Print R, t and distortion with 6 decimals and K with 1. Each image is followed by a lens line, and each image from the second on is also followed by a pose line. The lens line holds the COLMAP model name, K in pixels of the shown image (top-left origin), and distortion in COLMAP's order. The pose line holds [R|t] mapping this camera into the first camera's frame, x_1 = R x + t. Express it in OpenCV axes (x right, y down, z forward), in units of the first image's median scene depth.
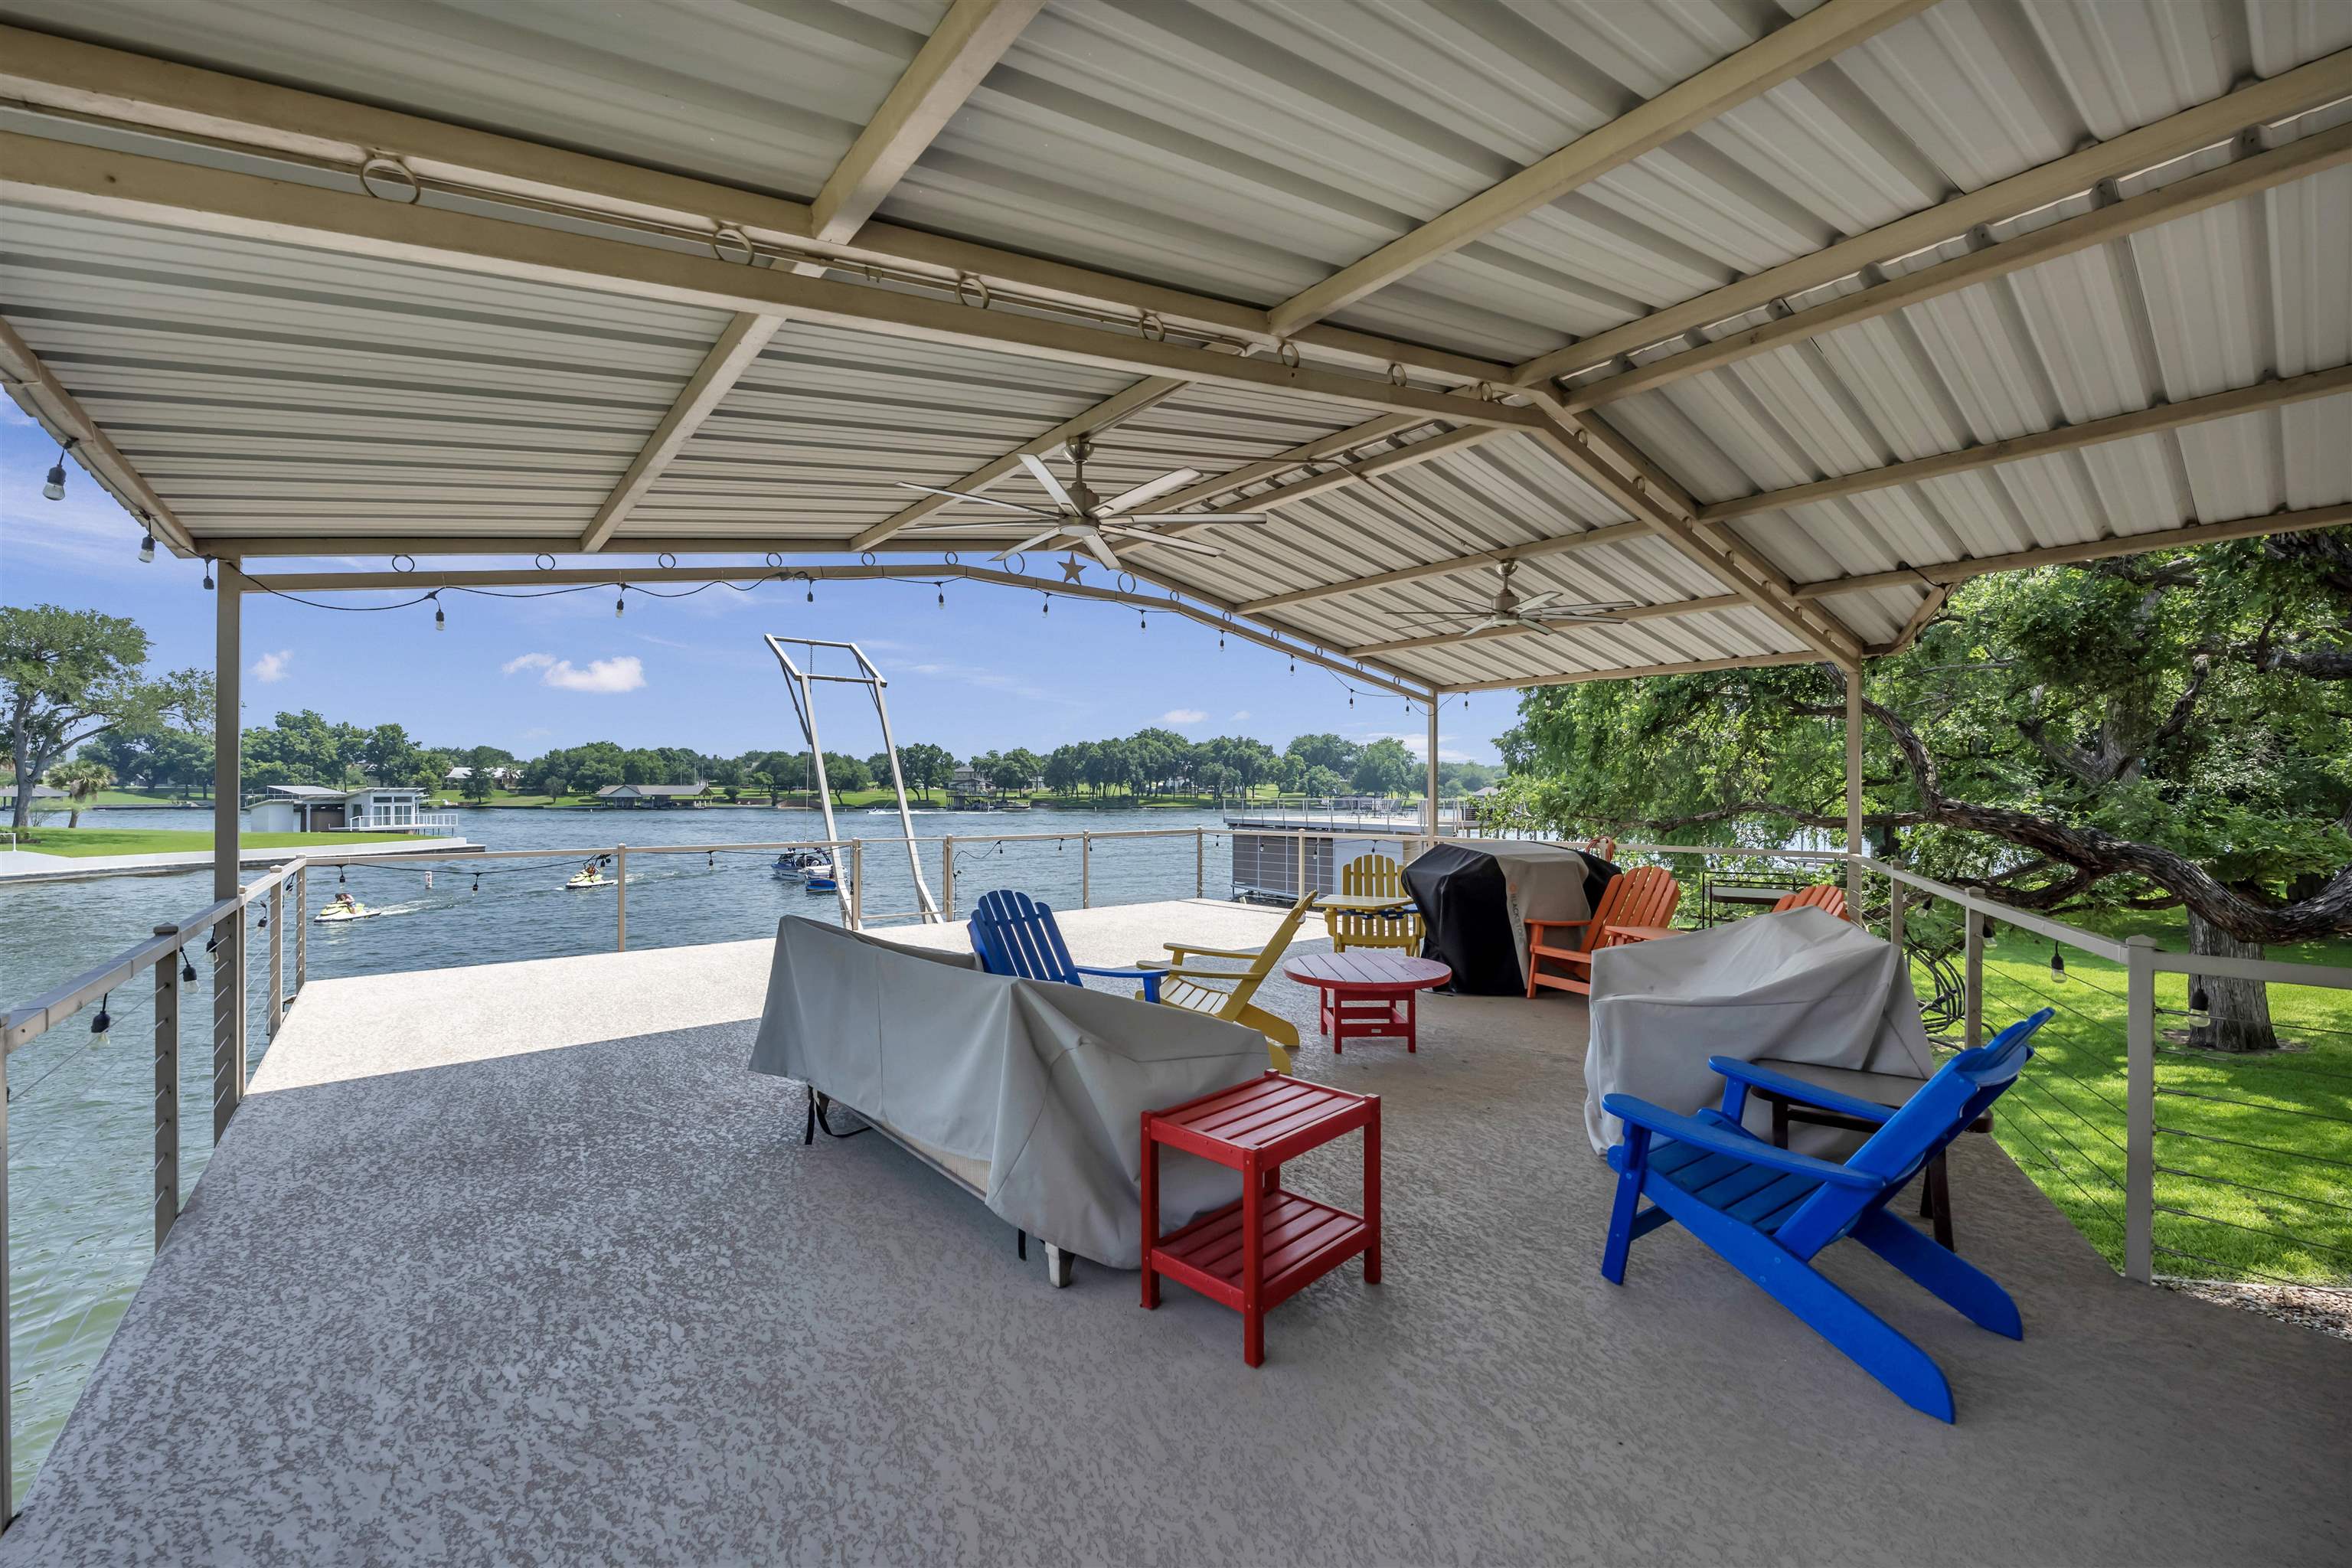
lens RADIAL K [[966.4, 0, 1174.4], [0, 966.4, 789.3], [0, 0, 1]] dist [-0.006105, 0.000088]
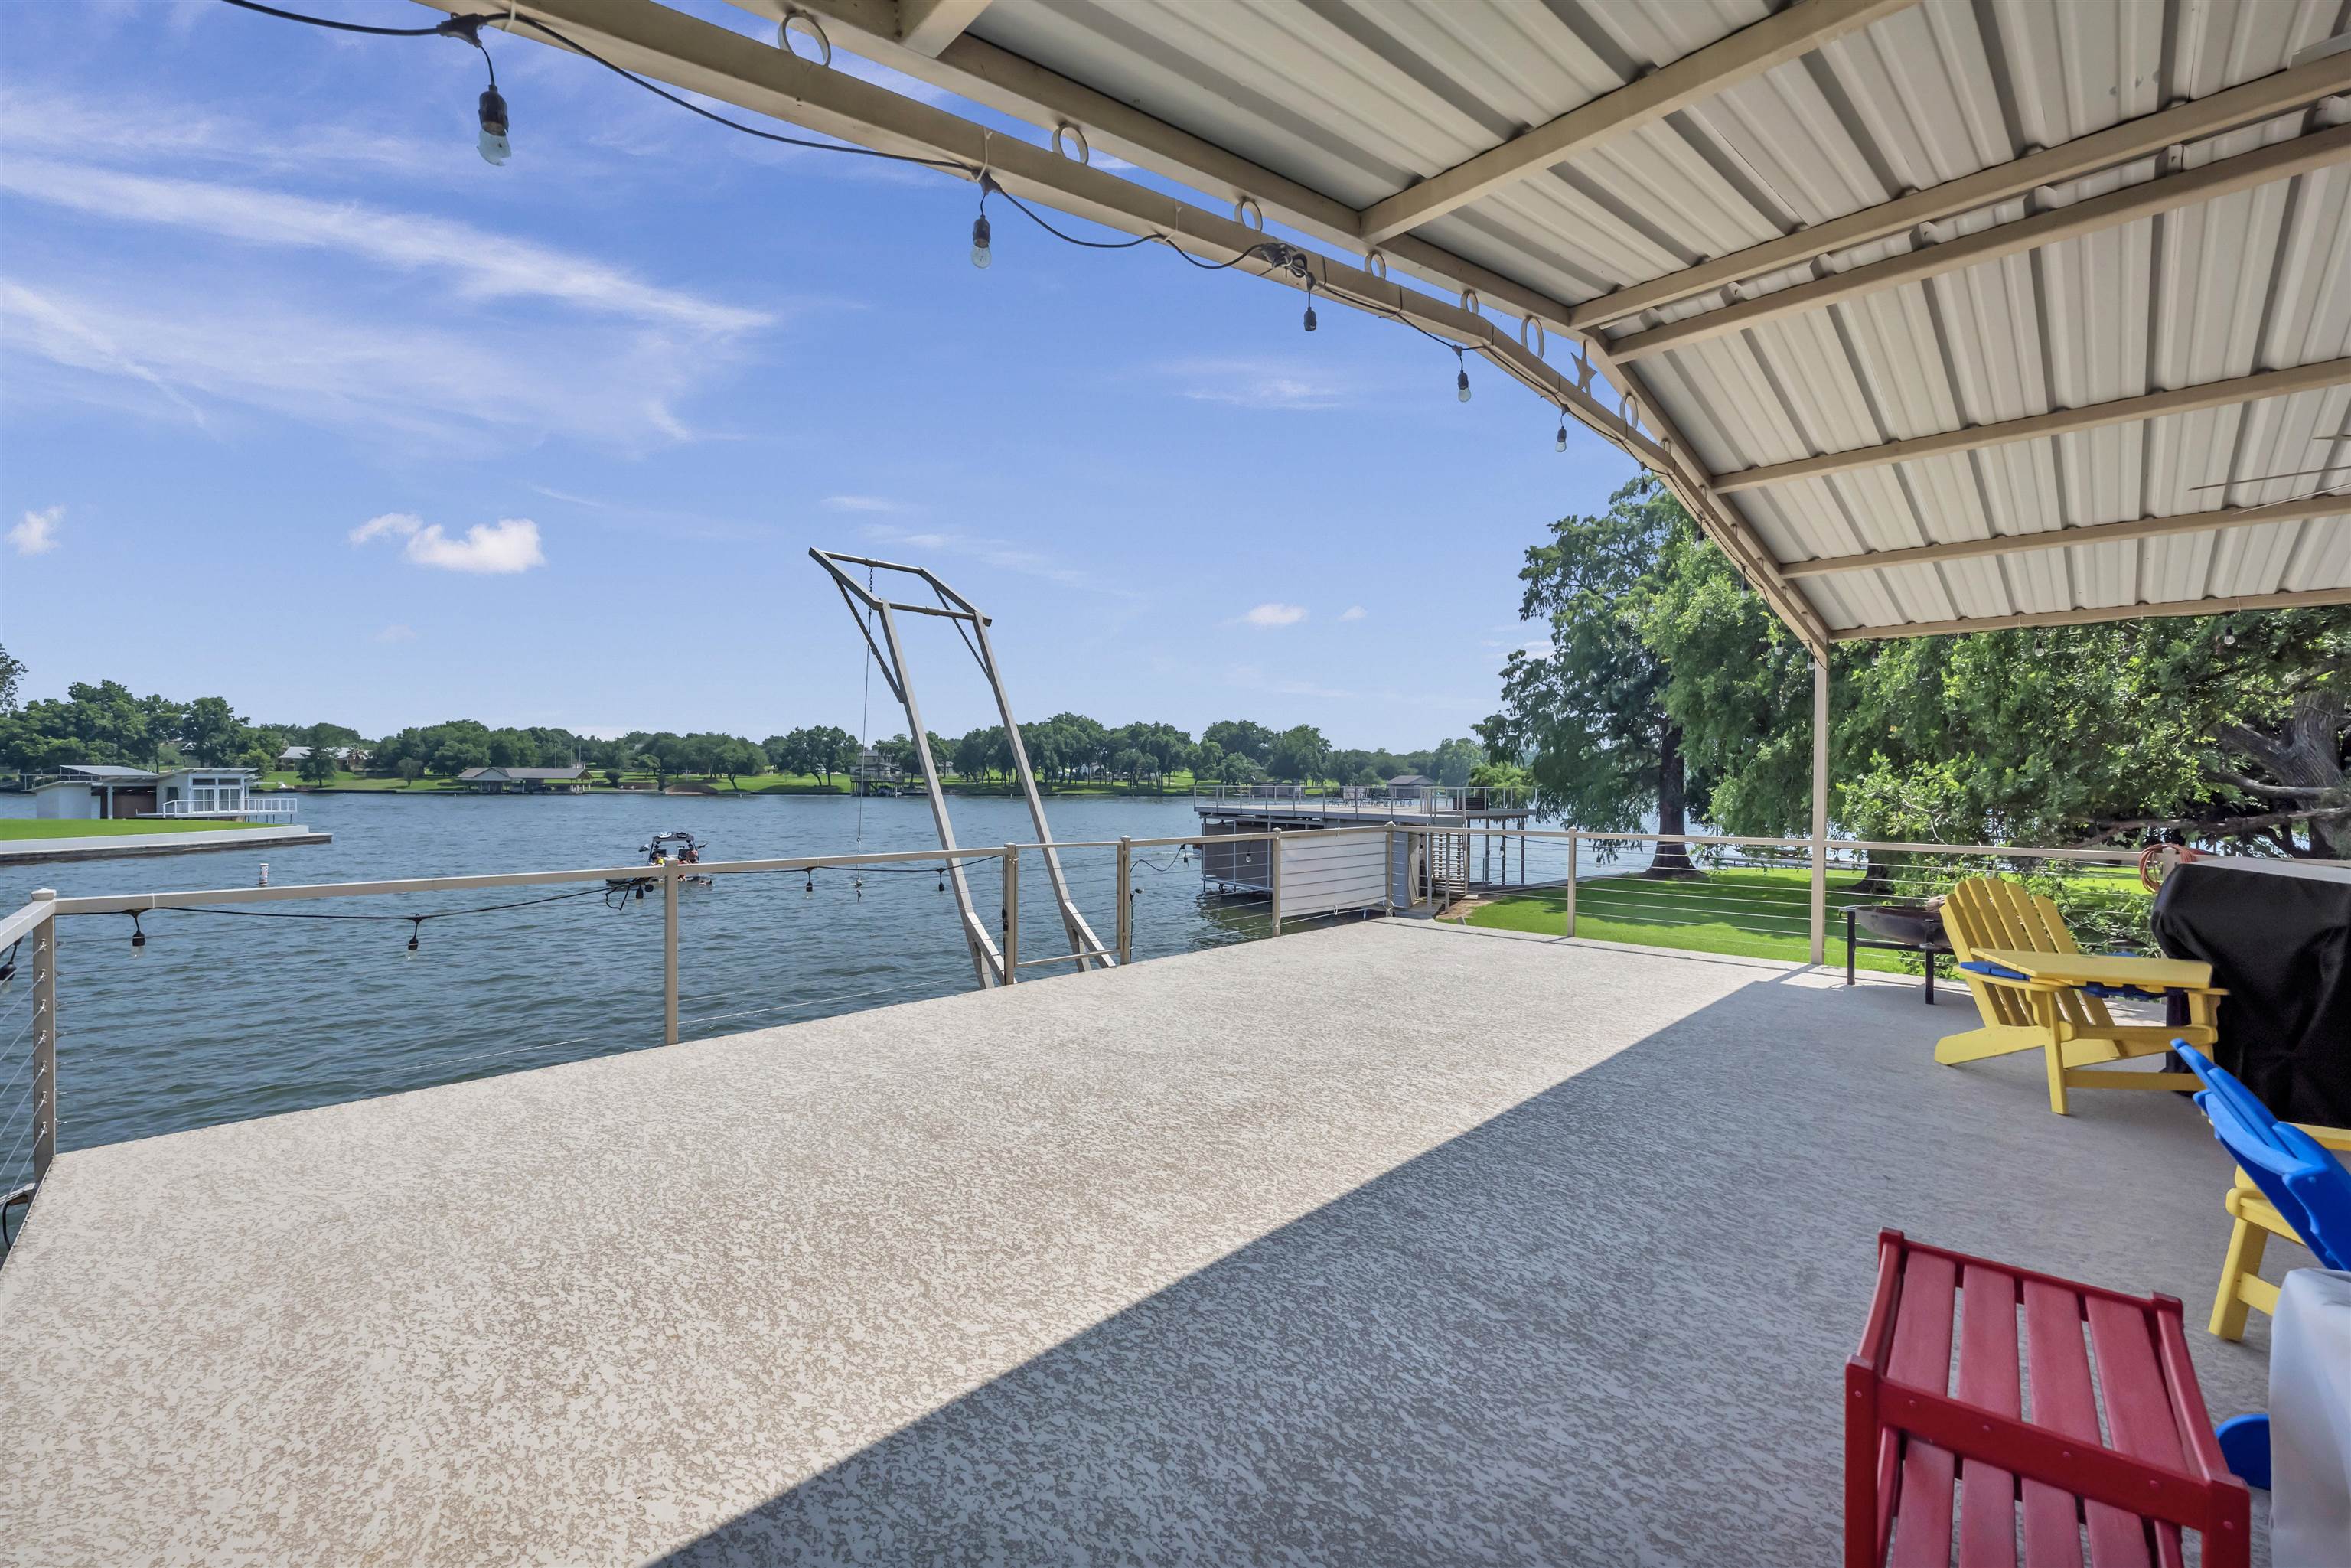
lens RADIAL K [[965.9, 0, 1171.9], [0, 965.9, 790.1], [0, 0, 1]] dist [-0.006105, 0.000088]
pose [[0.994798, 0.004626, 0.101763, -0.043373], [-0.006106, 0.999880, 0.014233, 0.000694], [-0.101685, -0.014781, 0.994707, 0.051157]]
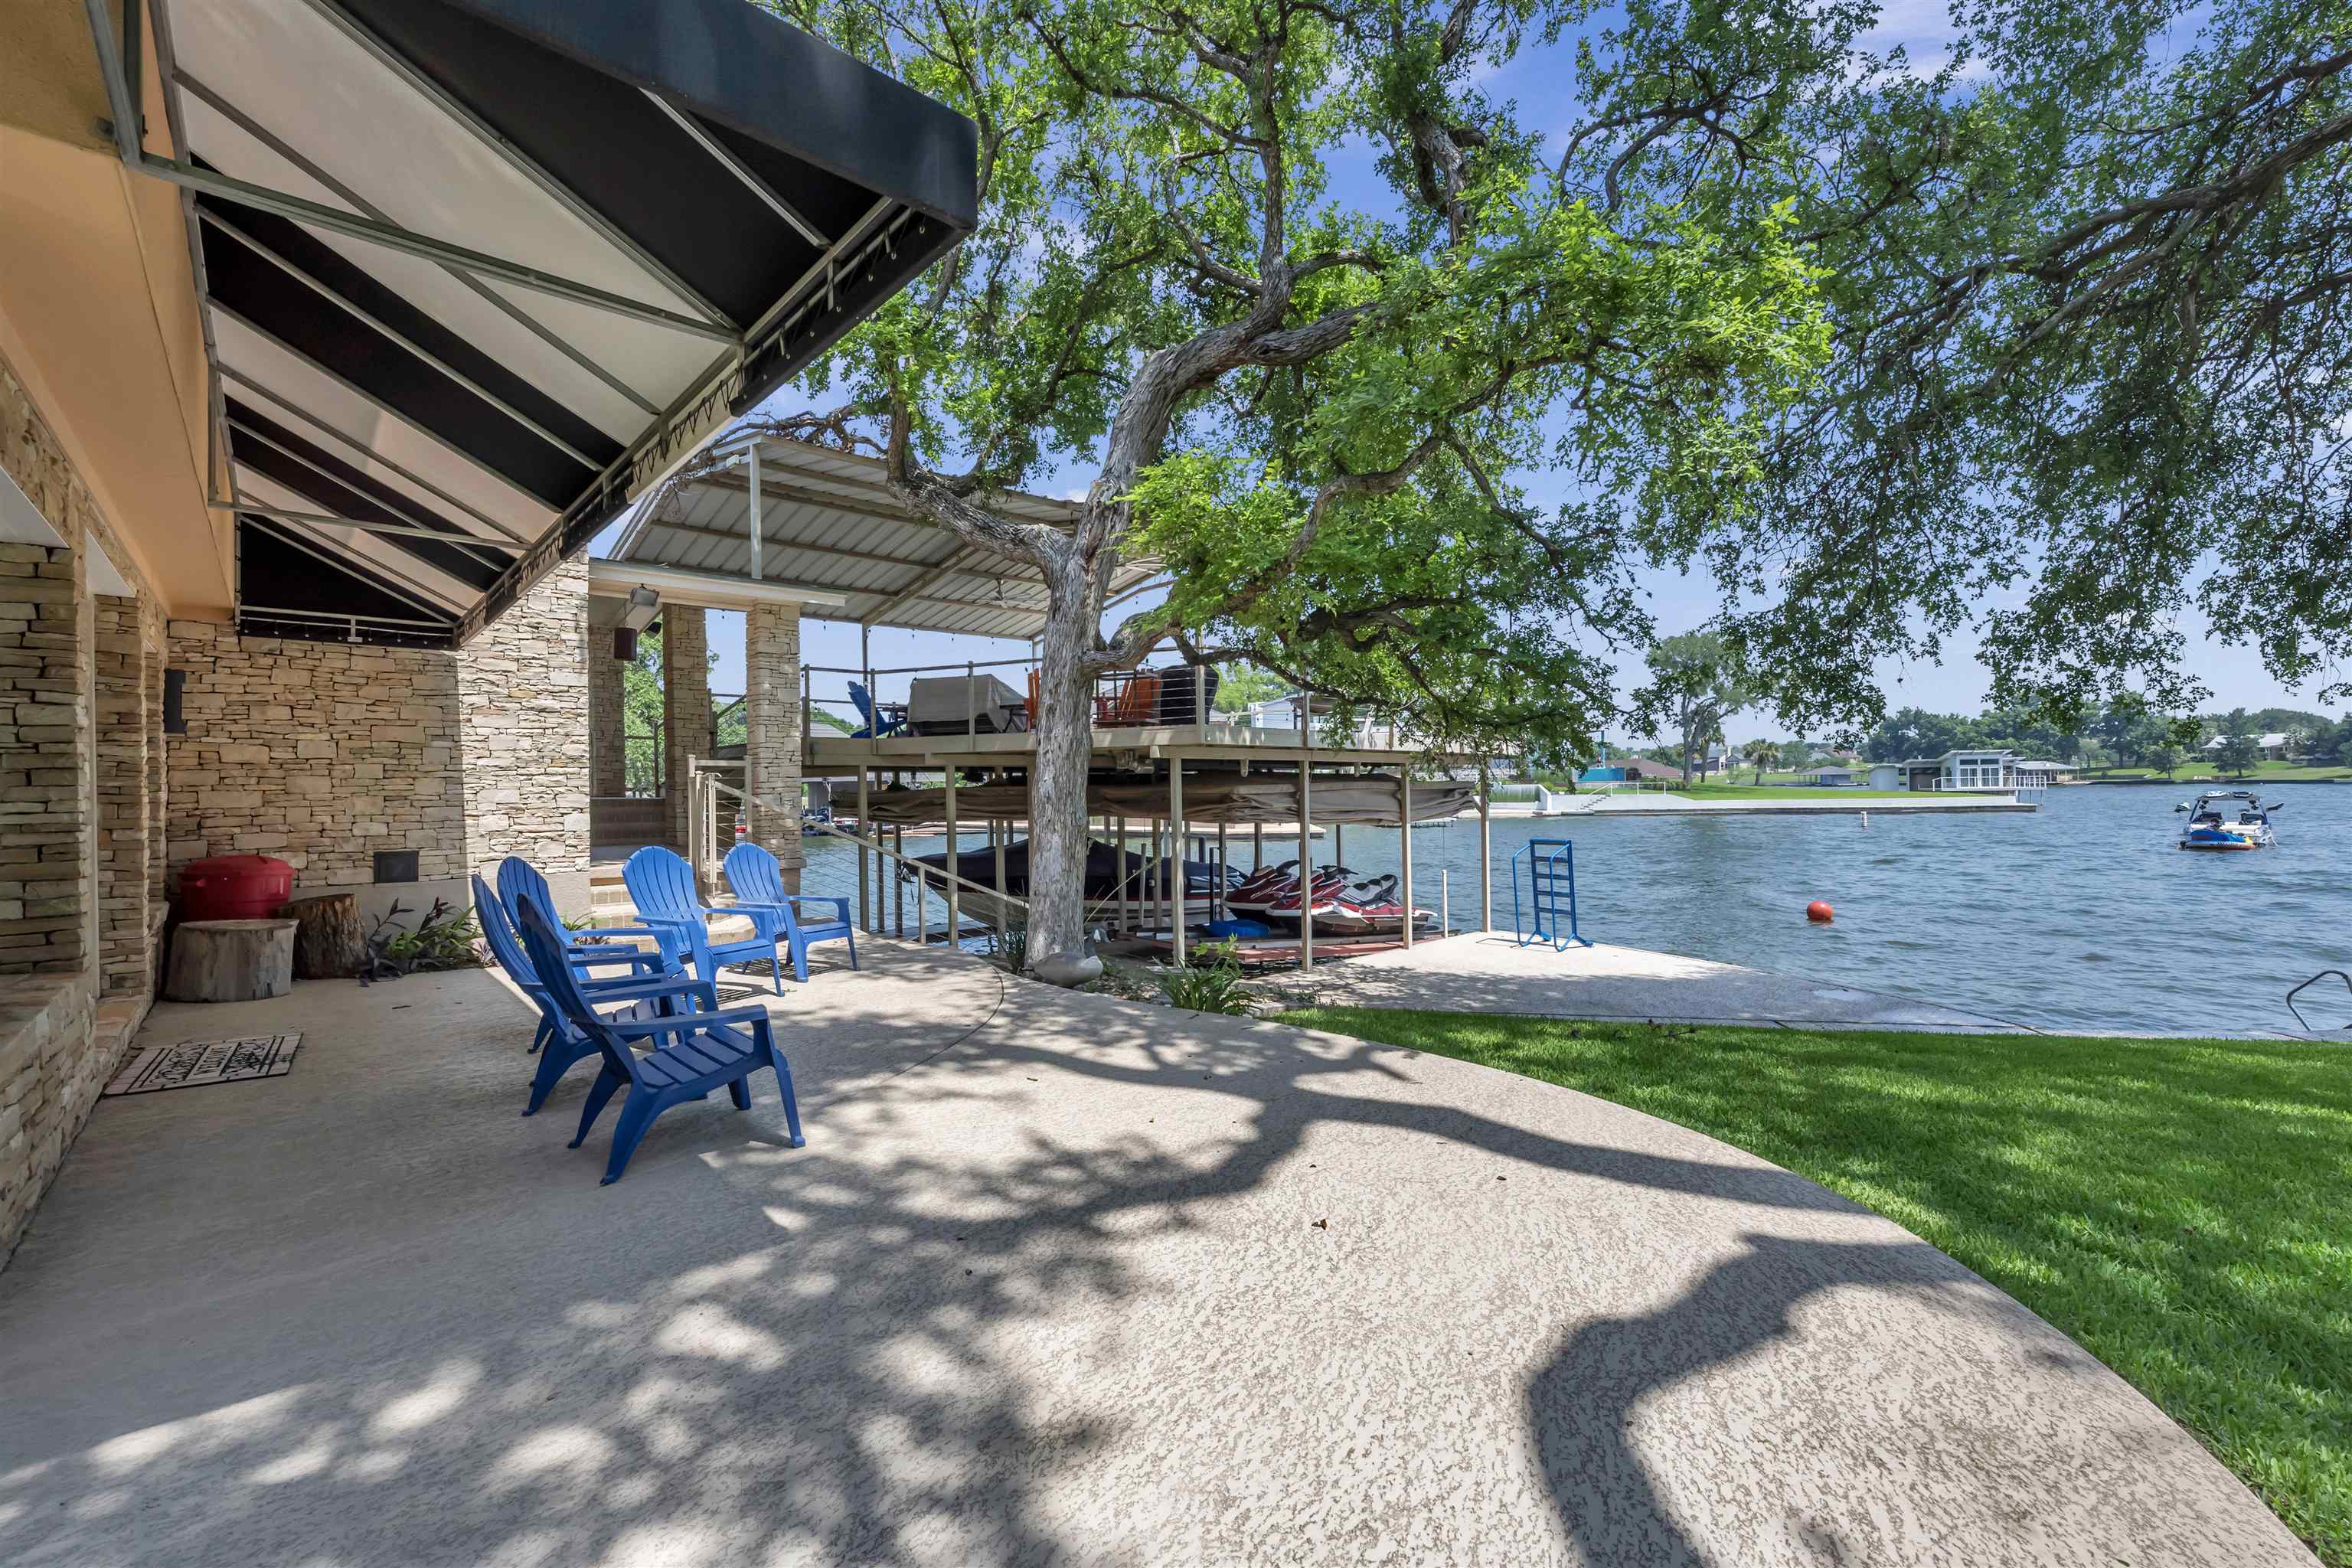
lens RADIAL K [[966.4, 0, 1161.1], [0, 966.4, 787.3], [0, 0, 1]] dist [-0.006105, 0.000088]
pose [[0.027599, -0.000925, -0.999619, 0.192401], [0.013065, 0.999914, -0.000564, 0.027485], [0.999534, -0.013044, 0.027609, 0.100014]]
